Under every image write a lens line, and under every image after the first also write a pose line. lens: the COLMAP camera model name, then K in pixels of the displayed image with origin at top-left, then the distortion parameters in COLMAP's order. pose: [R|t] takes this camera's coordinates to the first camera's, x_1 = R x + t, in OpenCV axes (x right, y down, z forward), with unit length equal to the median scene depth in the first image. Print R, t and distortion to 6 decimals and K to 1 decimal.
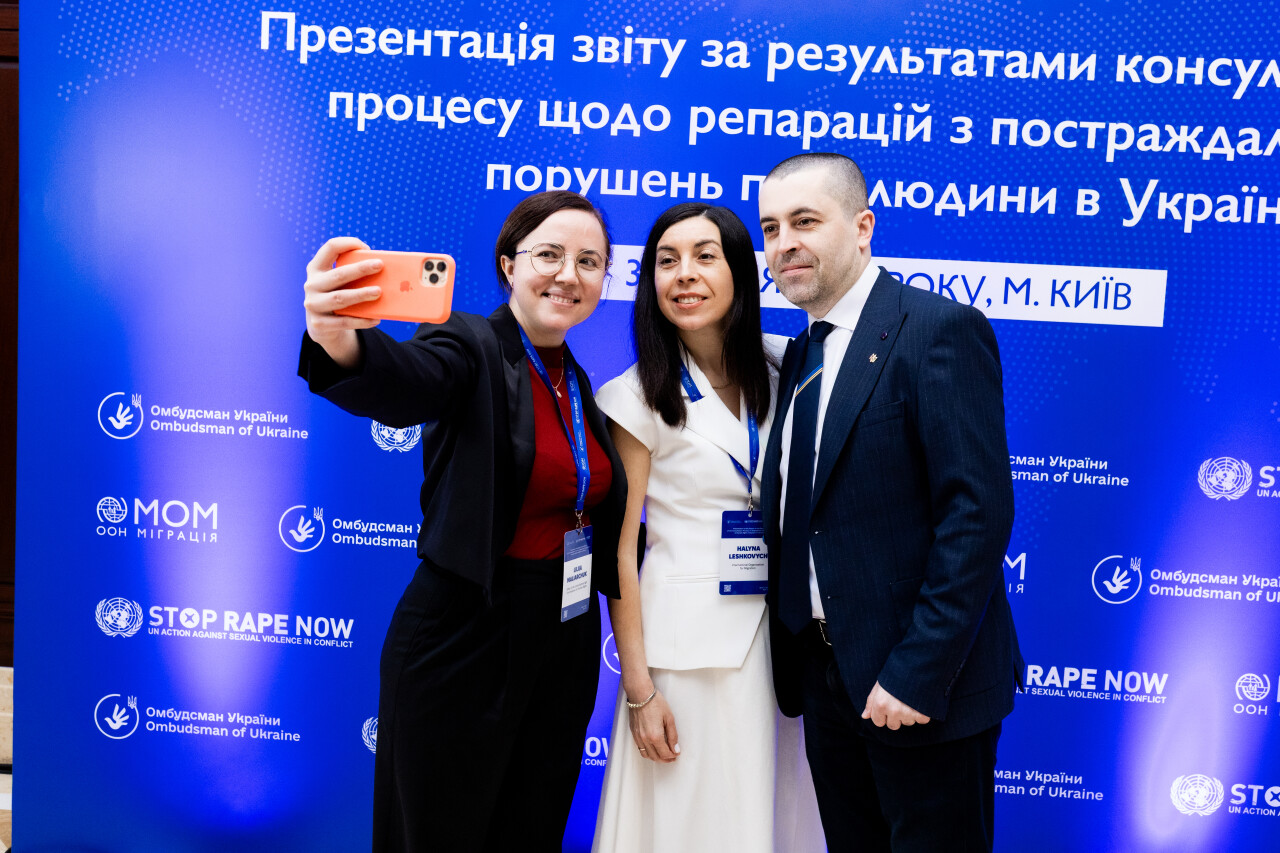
lens RADIAL K [[1235.1, 0, 603.1], [0, 1235.1, 423.1], [0, 0, 1]] dist [0.003114, 0.000000]
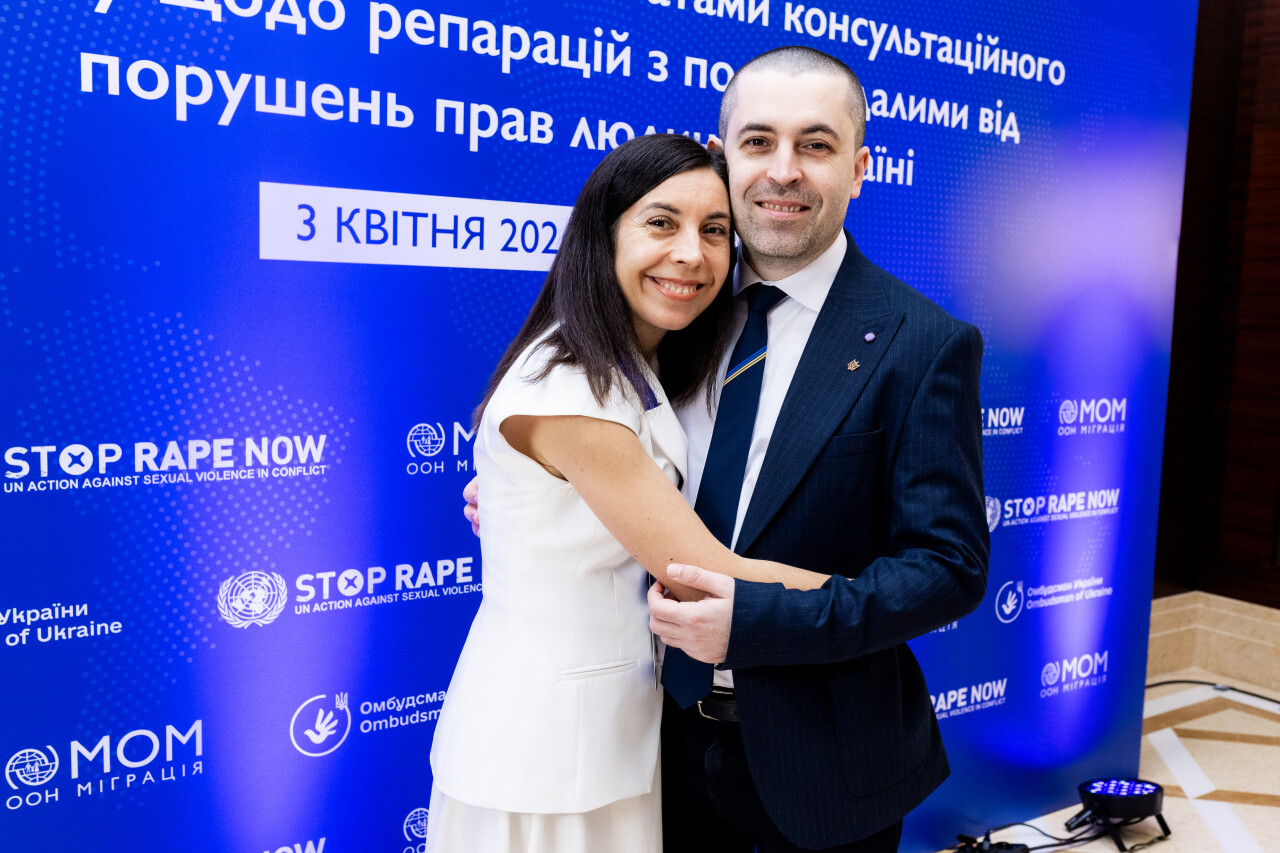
lens RADIAL K [[1235.1, 0, 646.0], [0, 1235.1, 428.7], [0, 0, 1]] dist [0.003114, 0.000000]
pose [[0.773272, -0.093696, 0.627113, -0.298554], [0.054788, 0.995196, 0.081133, -0.048993], [-0.631703, -0.028379, 0.774691, 0.303819]]
